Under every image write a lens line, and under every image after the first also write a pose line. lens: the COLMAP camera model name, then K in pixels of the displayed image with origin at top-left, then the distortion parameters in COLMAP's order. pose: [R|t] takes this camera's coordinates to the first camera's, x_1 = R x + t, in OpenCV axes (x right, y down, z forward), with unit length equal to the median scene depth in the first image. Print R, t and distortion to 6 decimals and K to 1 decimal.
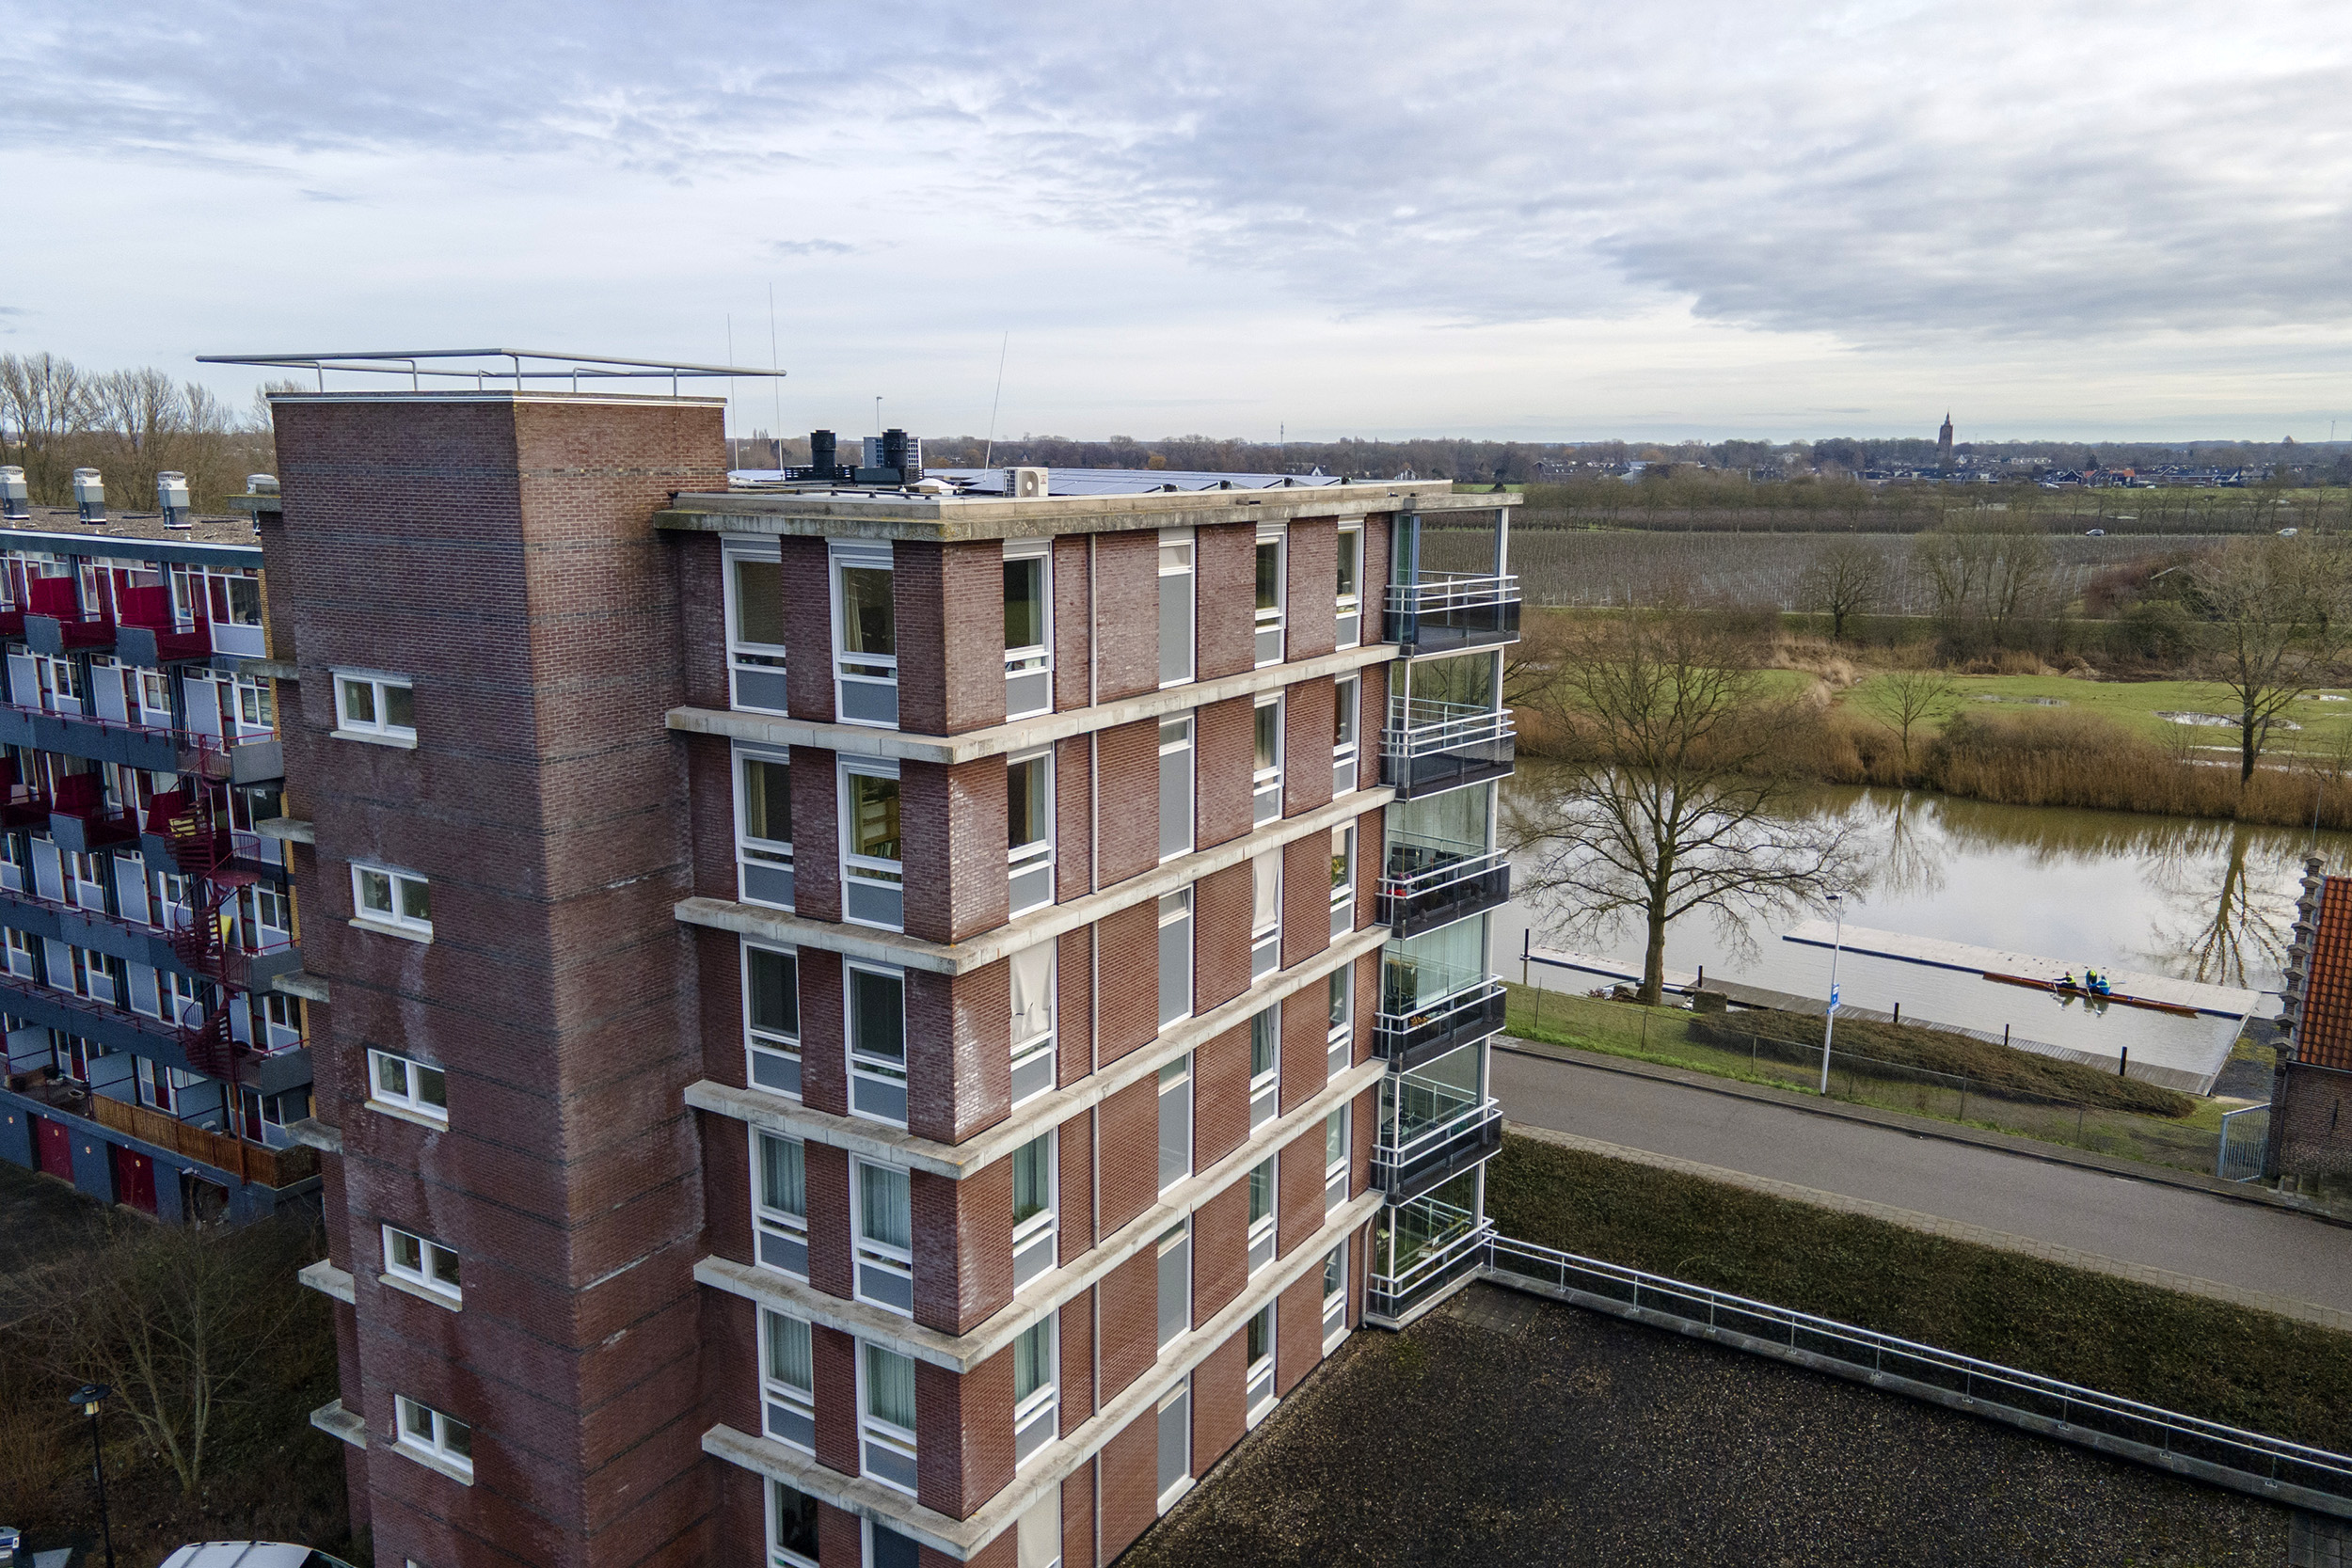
lens RADIAL K [[1720.2, 0, 1193.0], [0, 1720.2, 773.2], [0, 0, 1]] dist [0.039035, 0.004550]
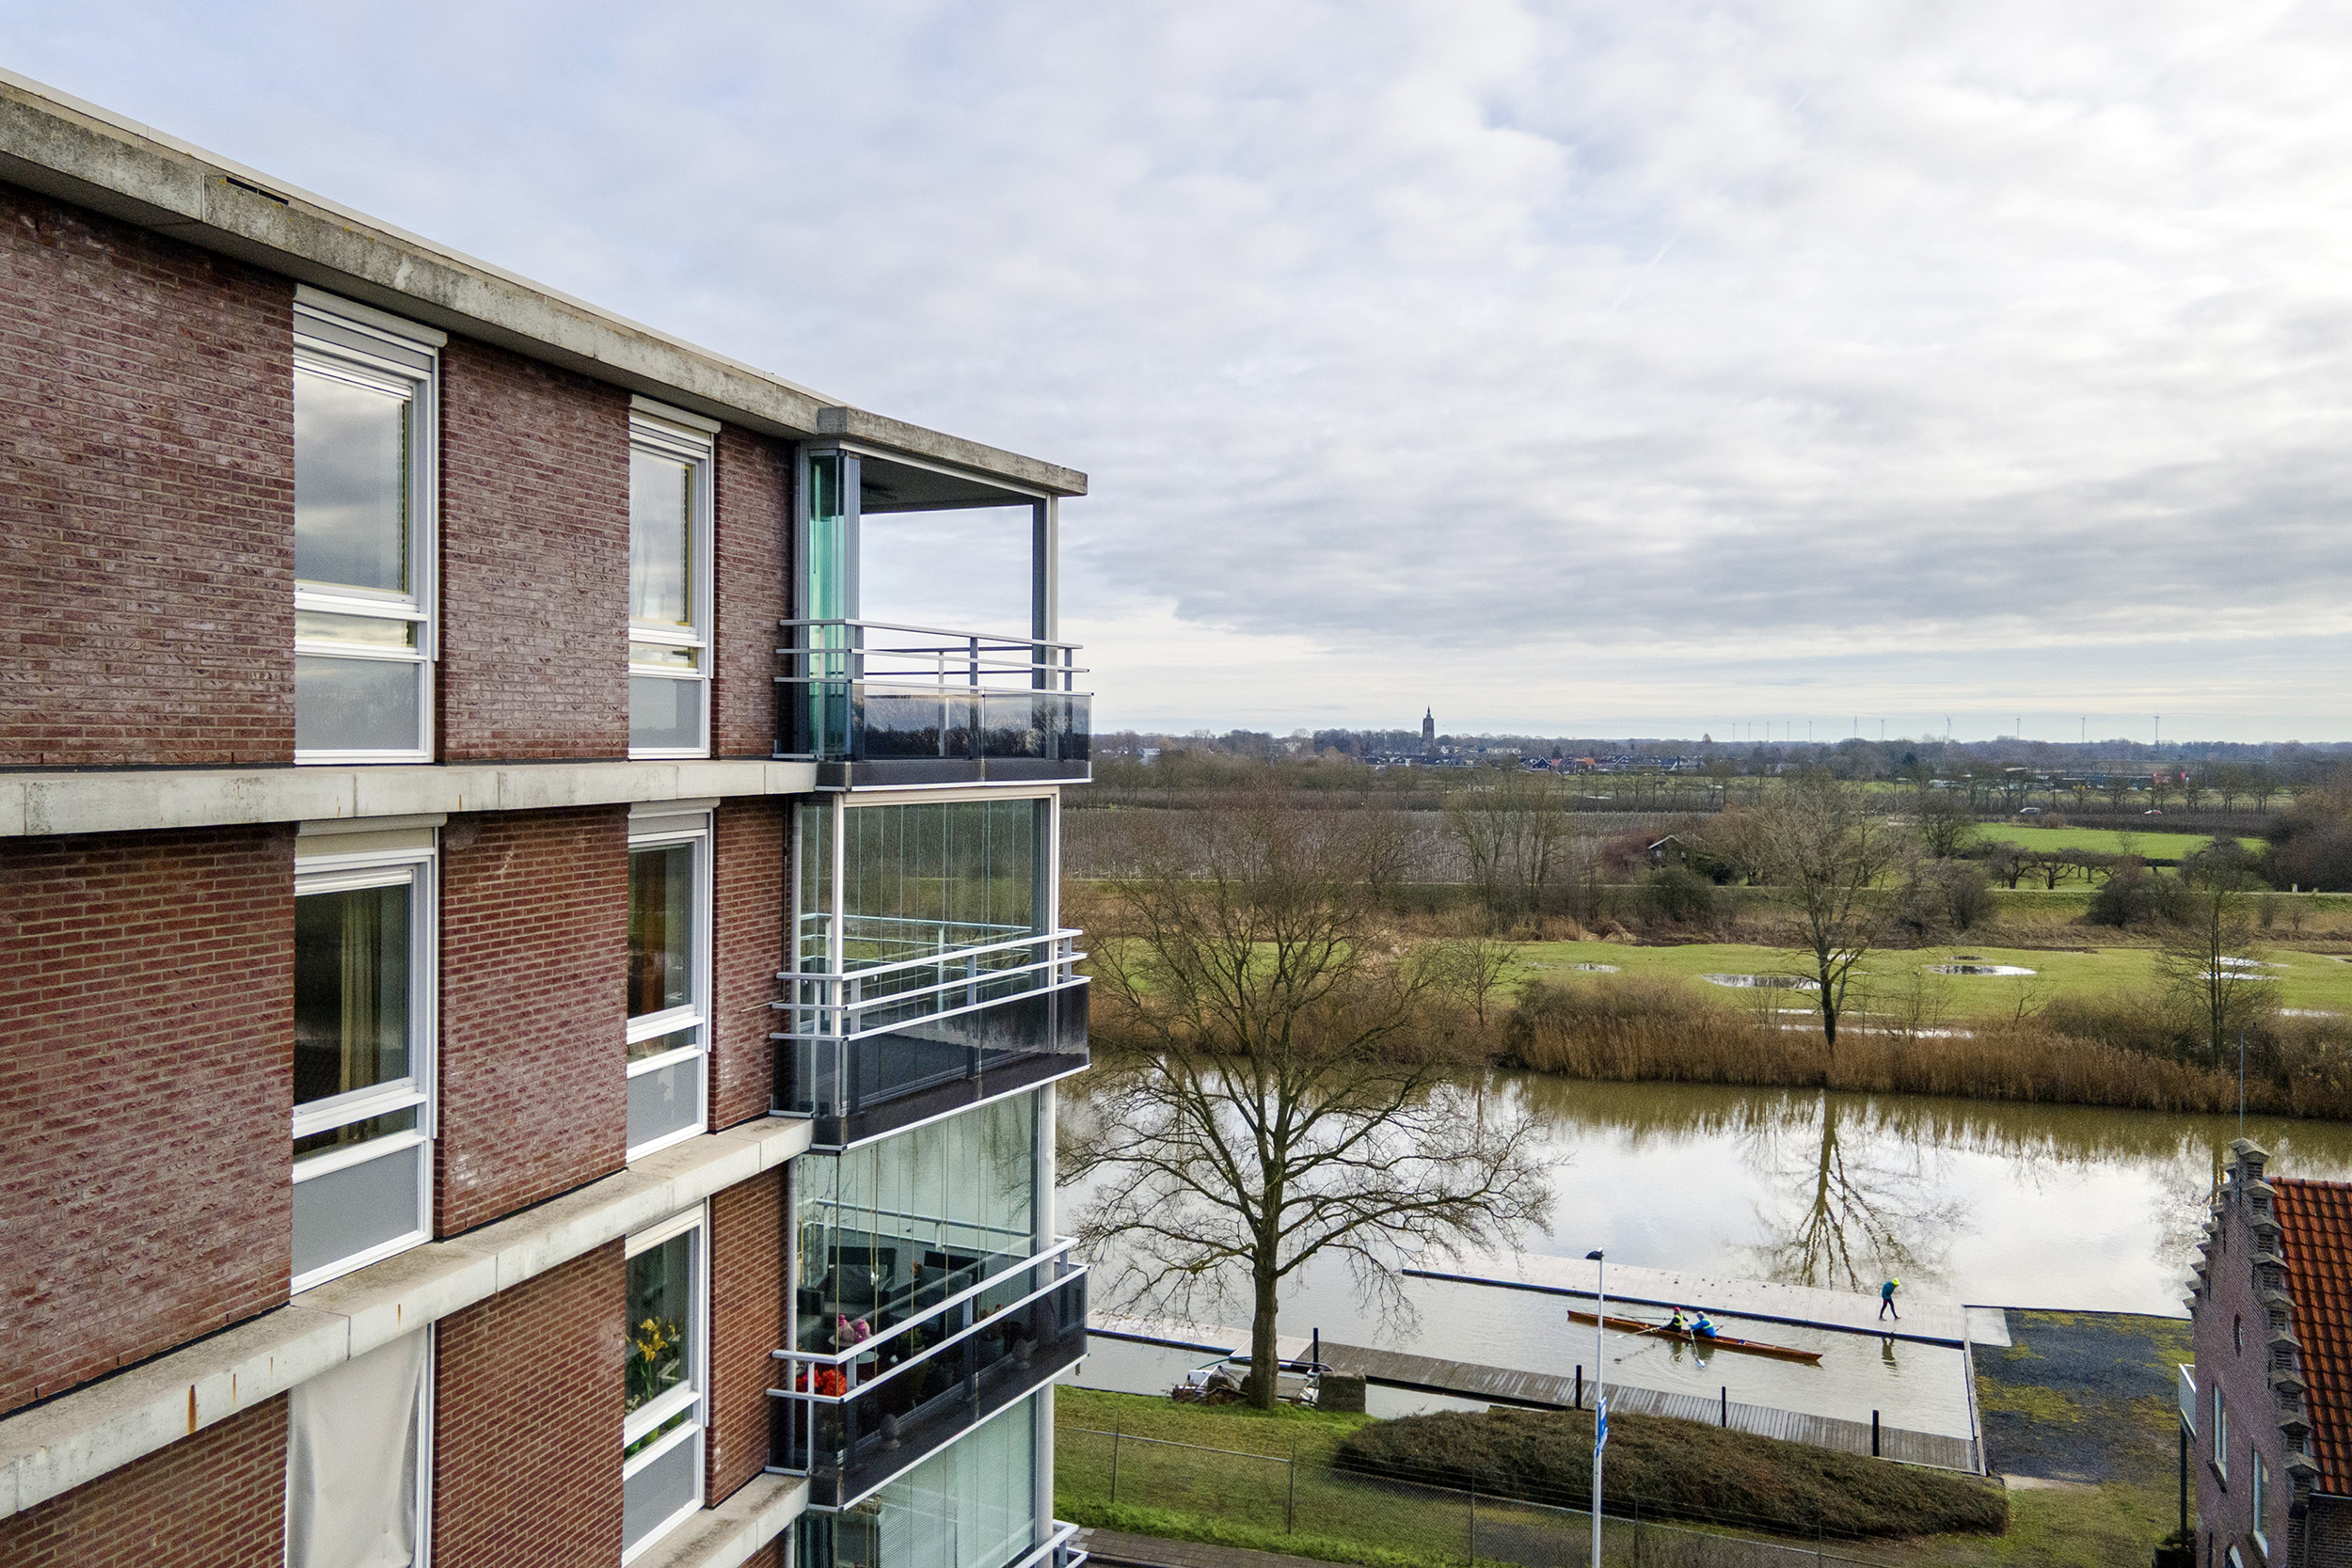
lens RADIAL K [[1770.2, 0, 1164.4], [0, 1770.2, 749.2], [0, 0, 1]] dist [0.041587, 0.000192]
pose [[0.967076, 0.001746, 0.254483, 0.032564], [0.044125, 0.983681, -0.174429, -0.000072], [-0.250634, 0.179915, 0.951217, 0.202403]]
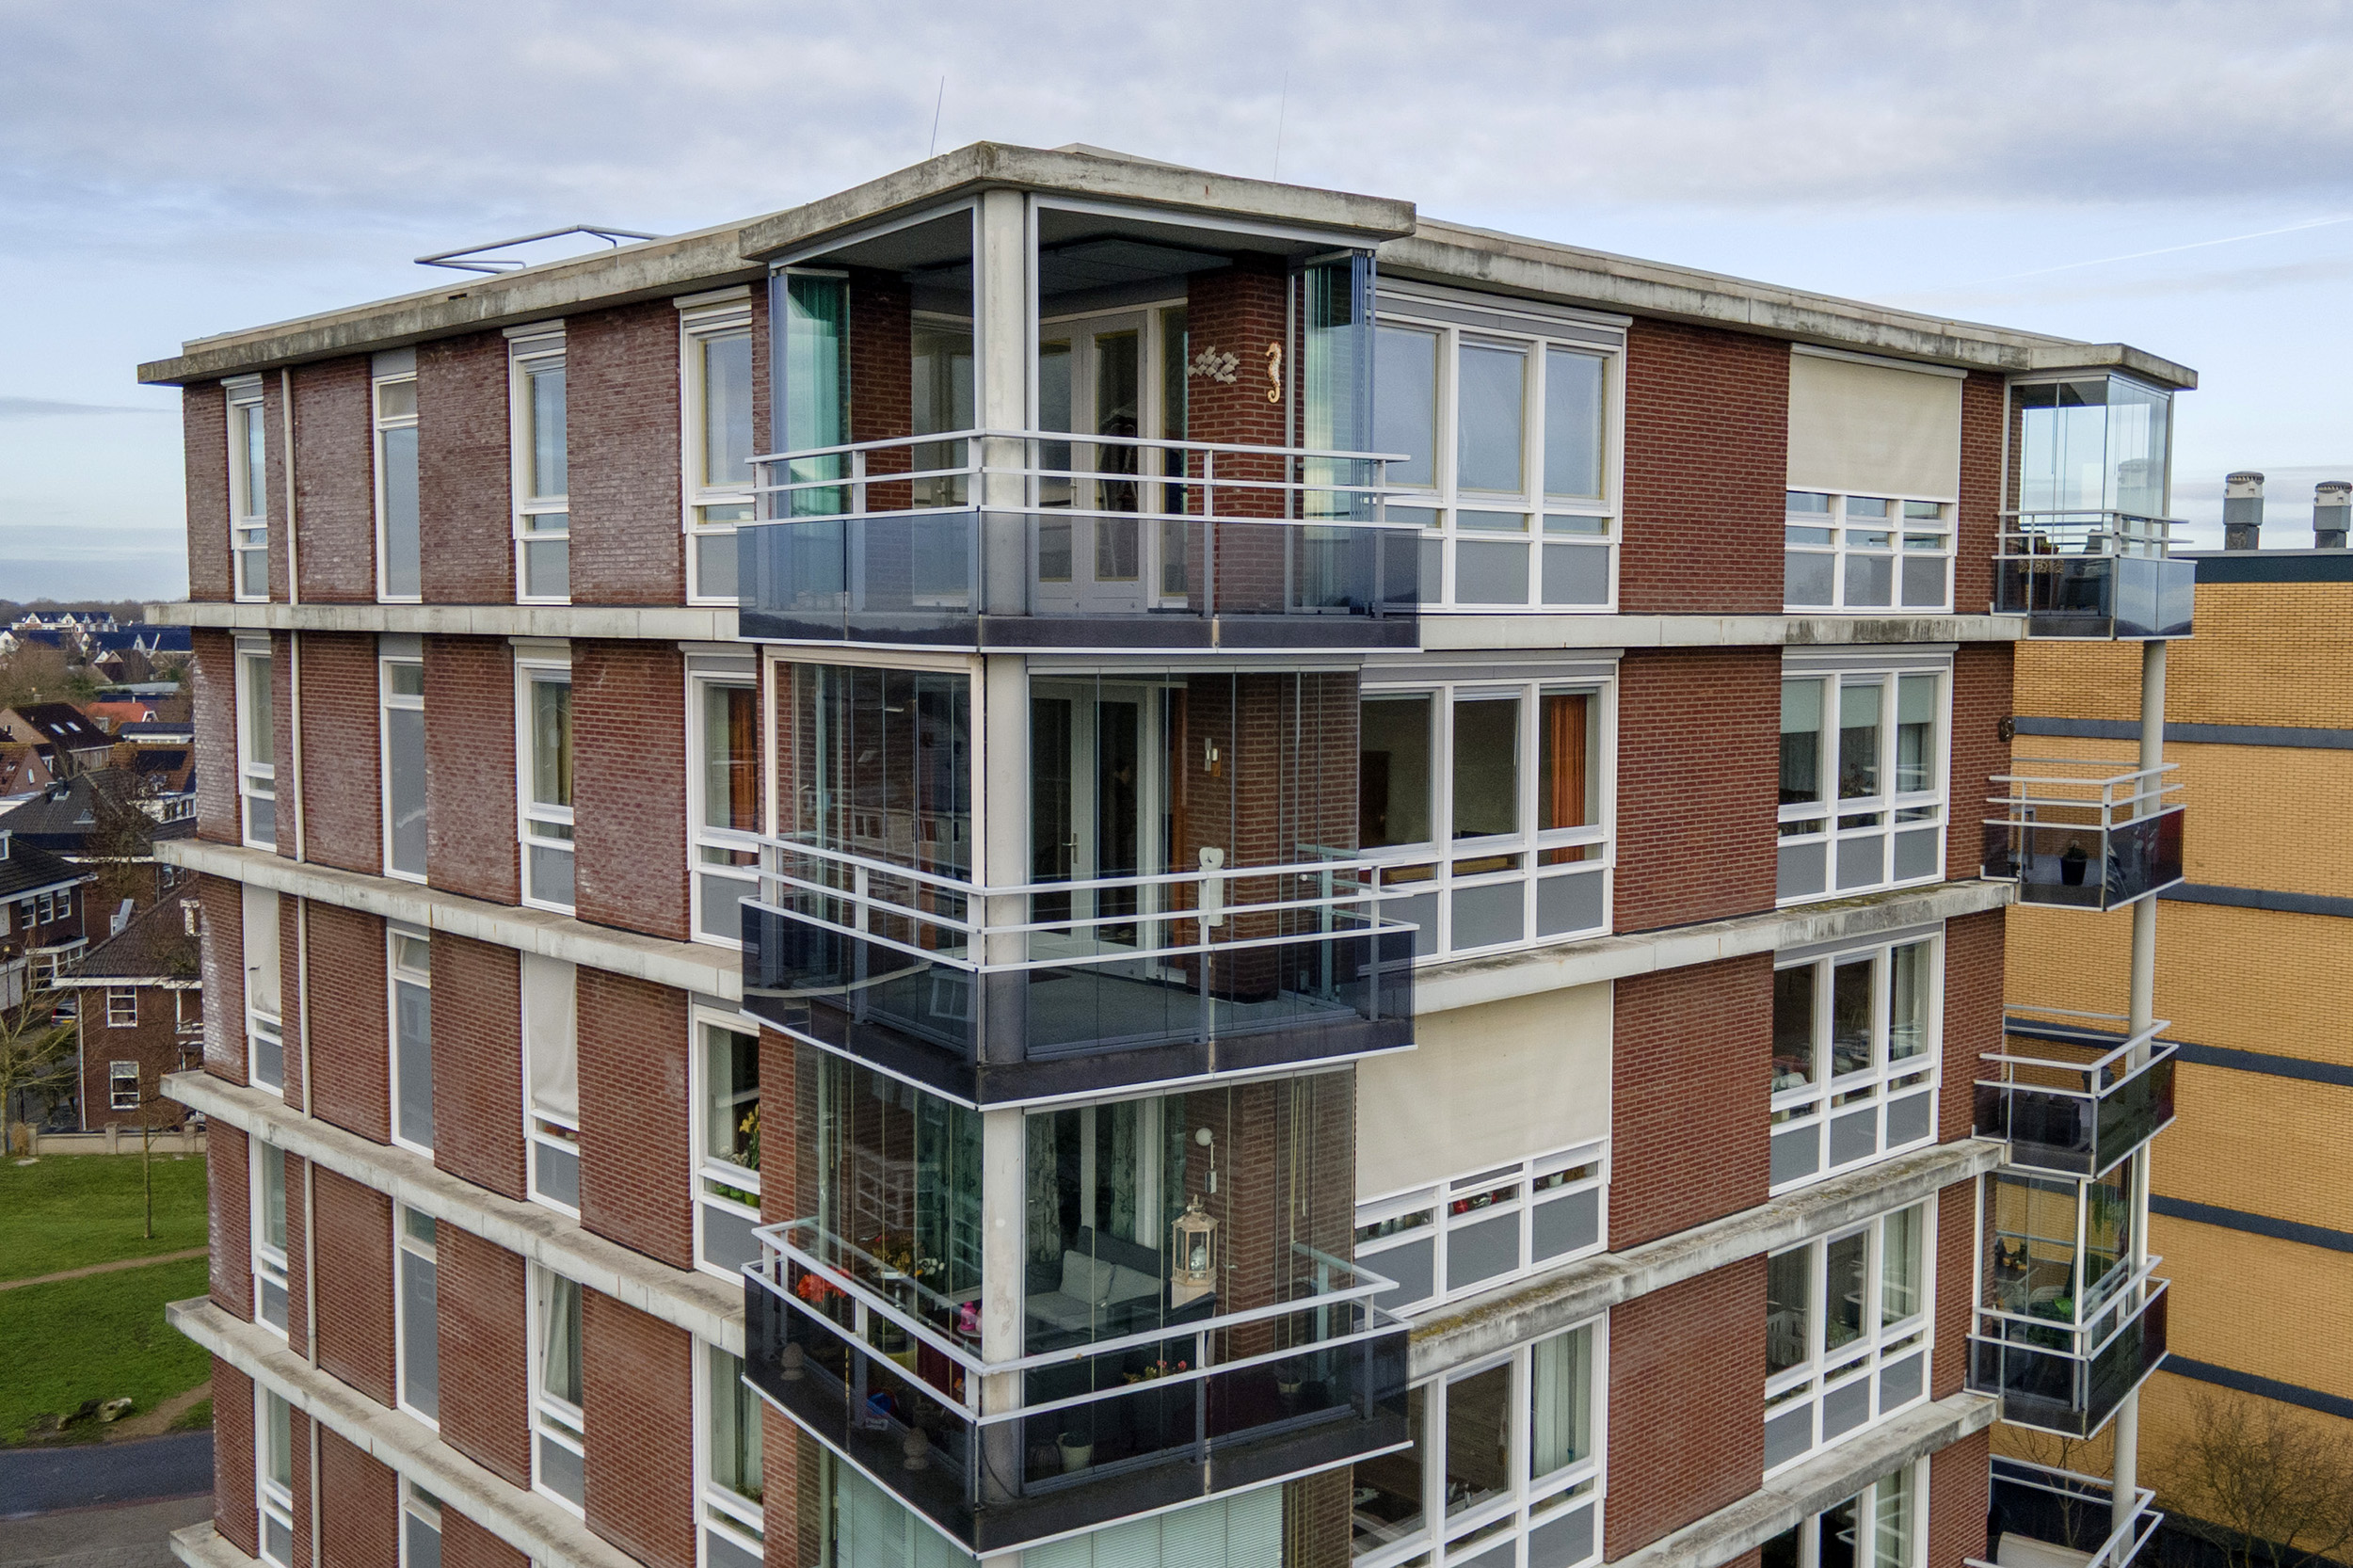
lens RADIAL K [[2203.7, 0, 1247.4], [0, 2203.7, 779.0], [0, 0, 1]] dist [0.004469, 0.088414]
pose [[-0.240006, 0.069867, -0.968254, 0.204980], [-0.188023, 0.975174, 0.116973, -0.040964], [0.952389, 0.210128, -0.220912, 0.429709]]
